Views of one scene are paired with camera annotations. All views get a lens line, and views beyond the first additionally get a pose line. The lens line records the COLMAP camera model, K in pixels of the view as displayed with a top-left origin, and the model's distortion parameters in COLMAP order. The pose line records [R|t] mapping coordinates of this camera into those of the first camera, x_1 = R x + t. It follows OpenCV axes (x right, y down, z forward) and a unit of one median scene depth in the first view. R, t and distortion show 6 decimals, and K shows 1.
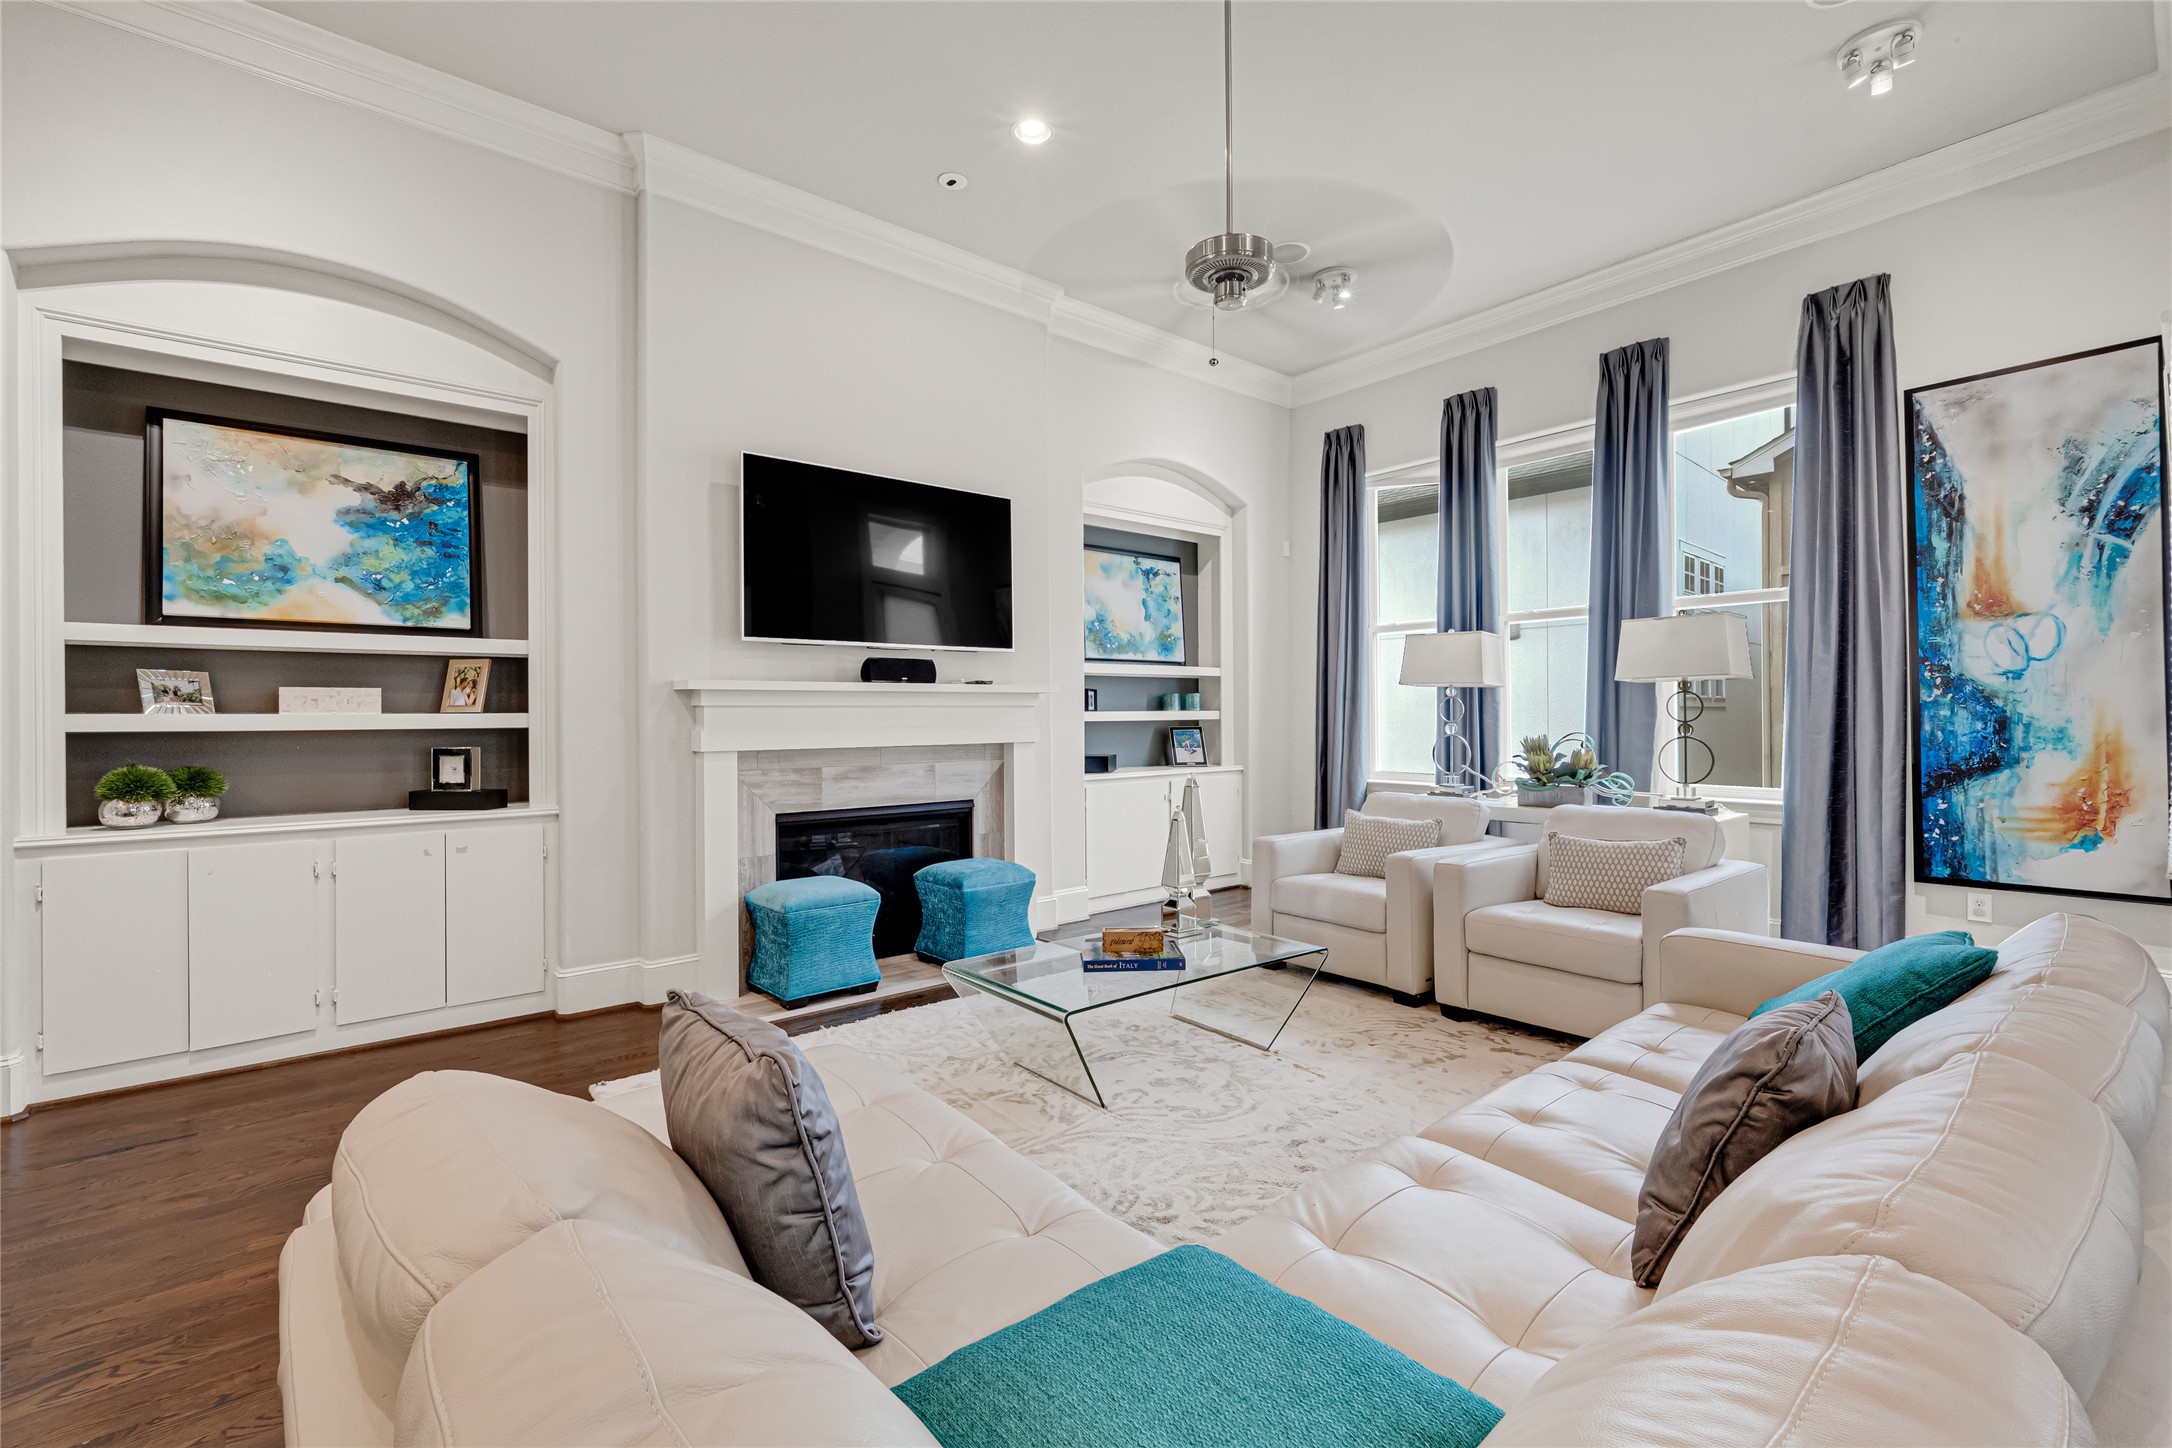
lens RADIAL K [[931.3, 0, 1097.8], [0, 931.3, 712.0], [0, 0, 1]] dist [0.003155, -0.001327]
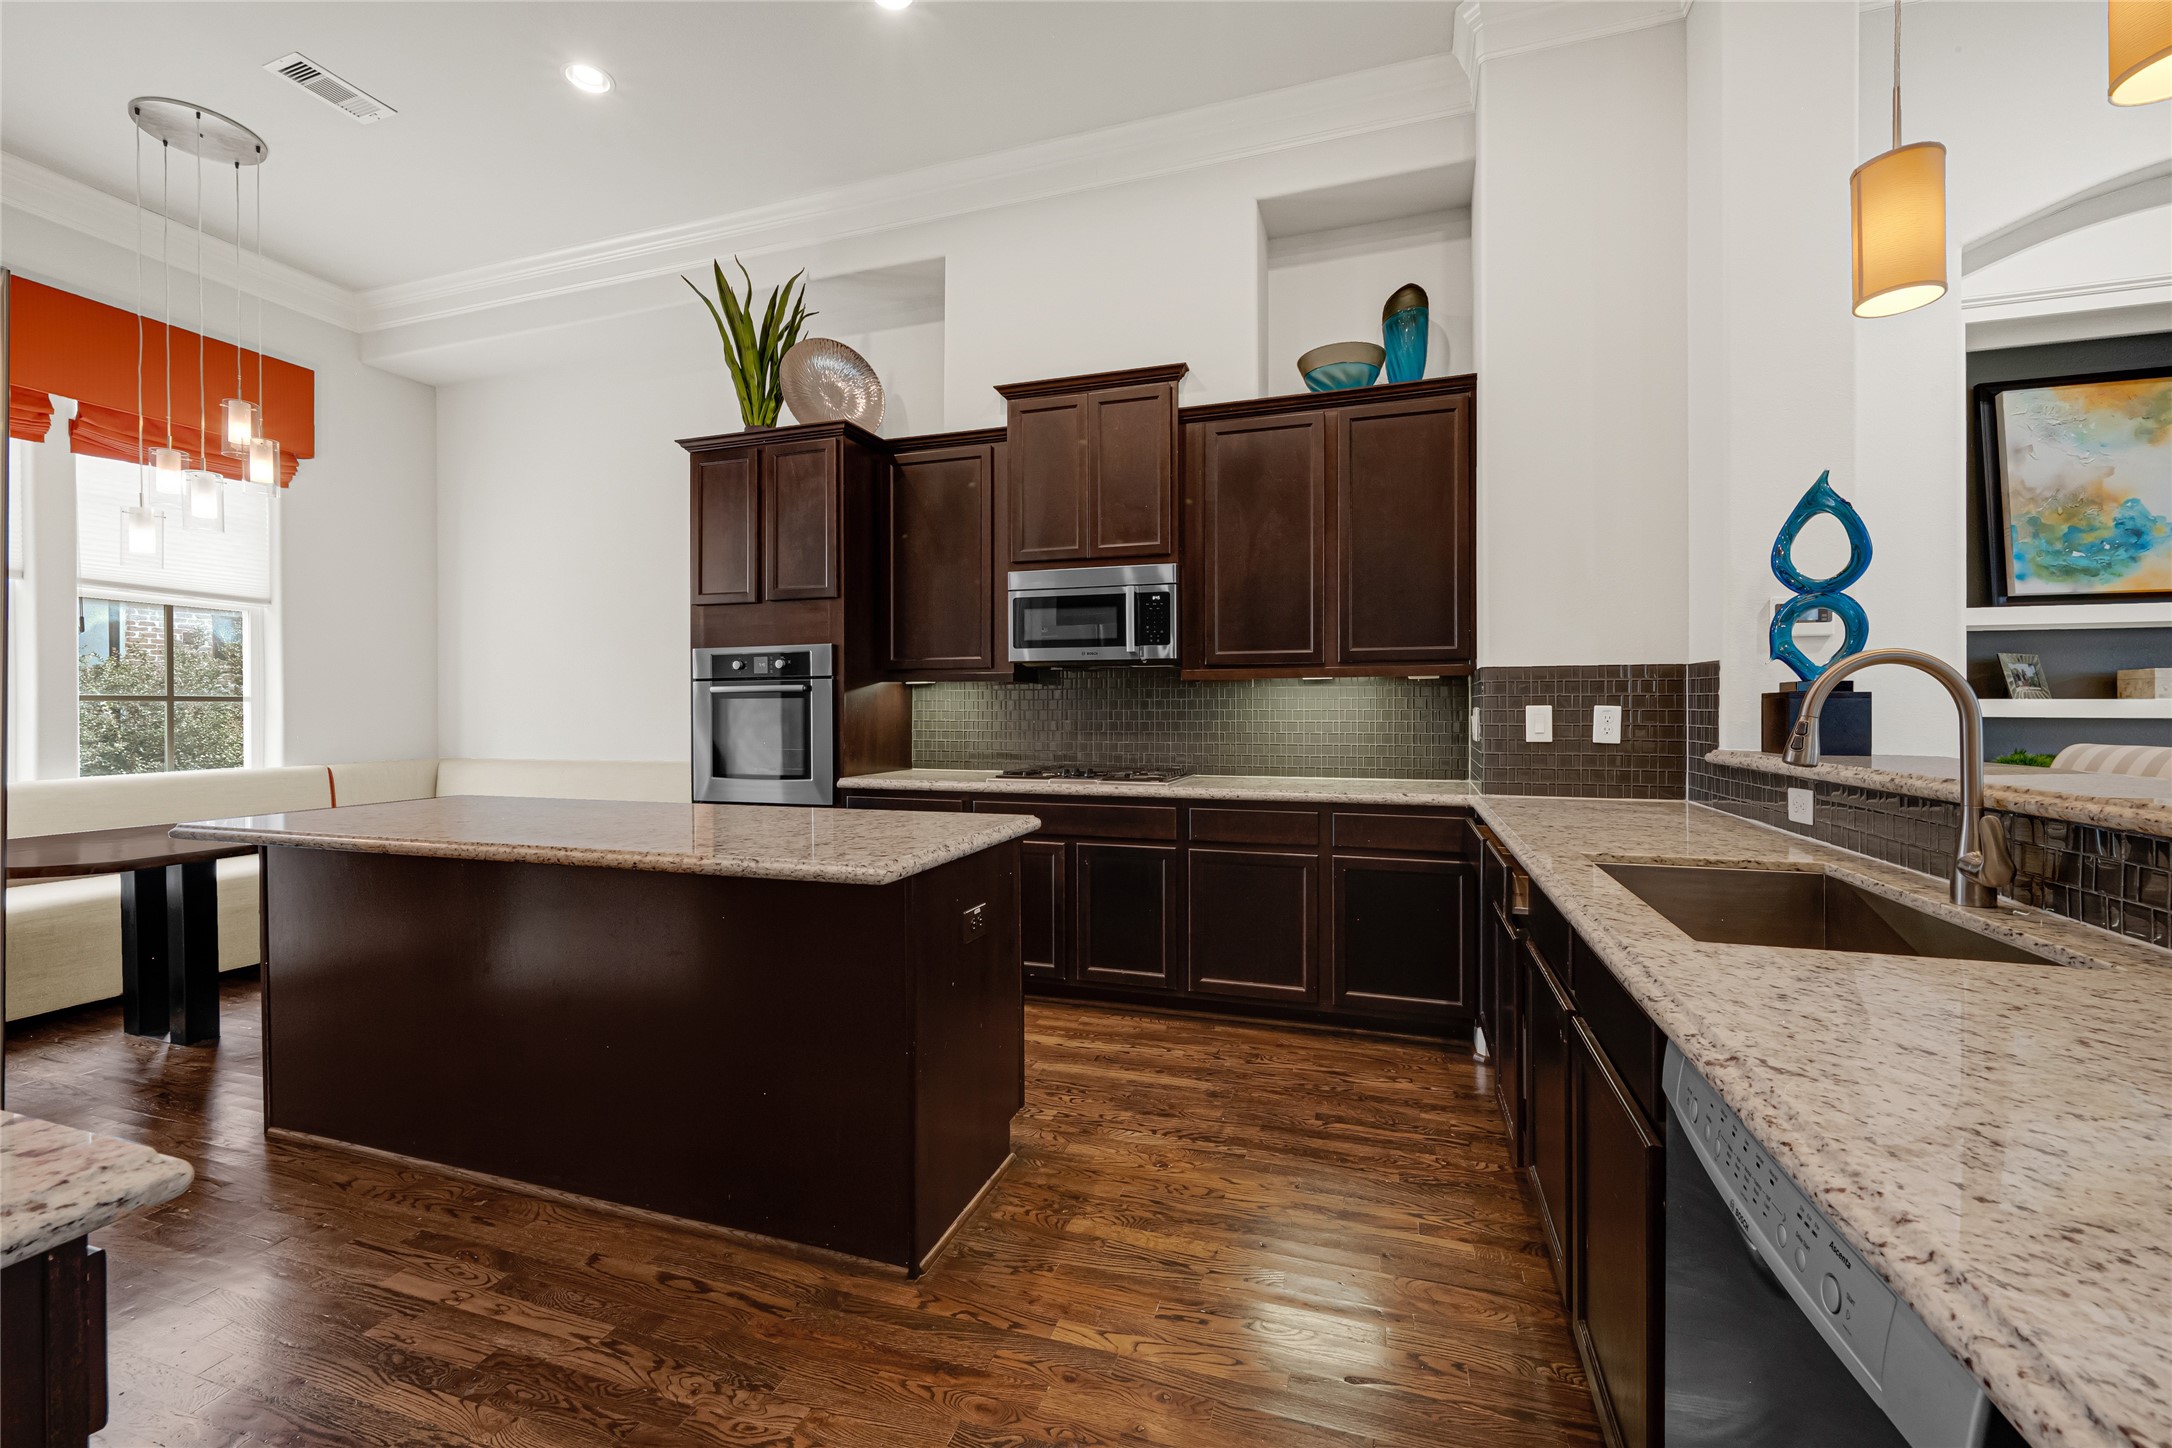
lens RADIAL K [[886.2, 0, 1089.2], [0, 886.2, 716.5], [0, 0, 1]] dist [-0.000828, 0.000313]
pose [[0.531761, 0.014455, -0.846771, -0.600134], [0.001460, 0.999837, 0.017986, 0.001806], [0.846893, -0.010801, 0.531653, -0.236154]]
